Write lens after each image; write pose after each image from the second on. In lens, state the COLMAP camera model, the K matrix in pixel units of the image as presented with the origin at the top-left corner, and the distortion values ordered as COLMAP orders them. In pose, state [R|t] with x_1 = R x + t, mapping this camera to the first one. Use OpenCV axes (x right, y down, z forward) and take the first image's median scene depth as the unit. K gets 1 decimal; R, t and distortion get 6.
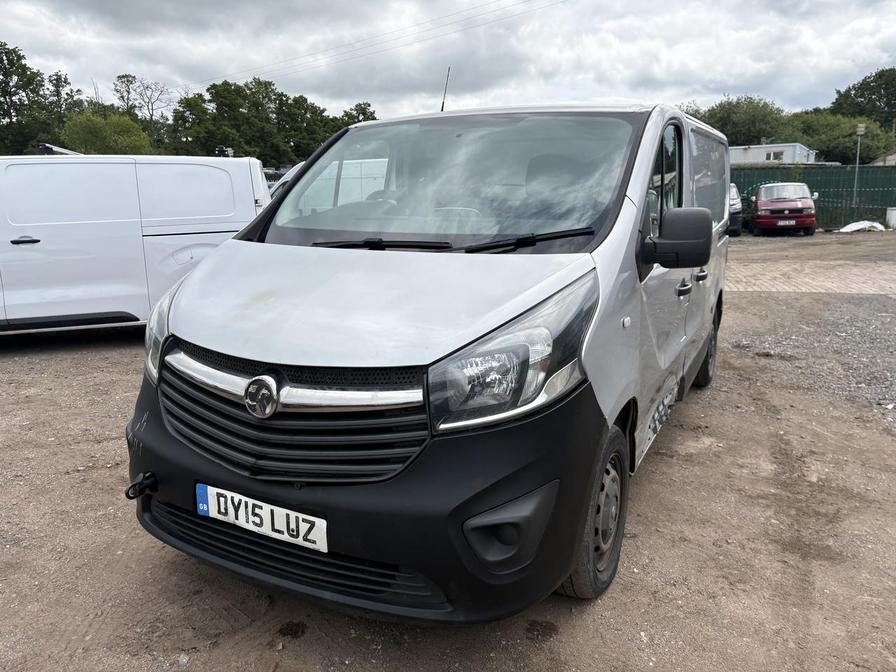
lens RADIAL K [[621.9, 0, 453.9], [0, 621.9, 330.2], [0, 0, 1]] dist [0.035824, -0.031702]
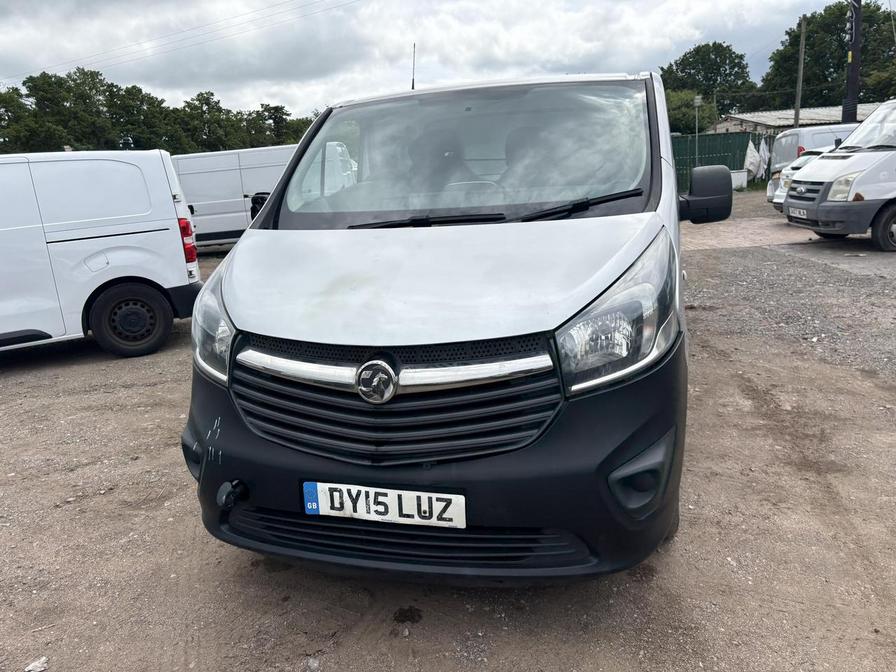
lens RADIAL K [[618.4, 0, 448.0], [0, 618.4, 336.0], [0, 0, 1]] dist [0.045162, -0.040141]
pose [[0.977546, -0.105293, 0.182531, -0.351953], [0.099493, 0.994207, 0.040674, 0.007266], [-0.185756, -0.021600, 0.982358, 0.035521]]
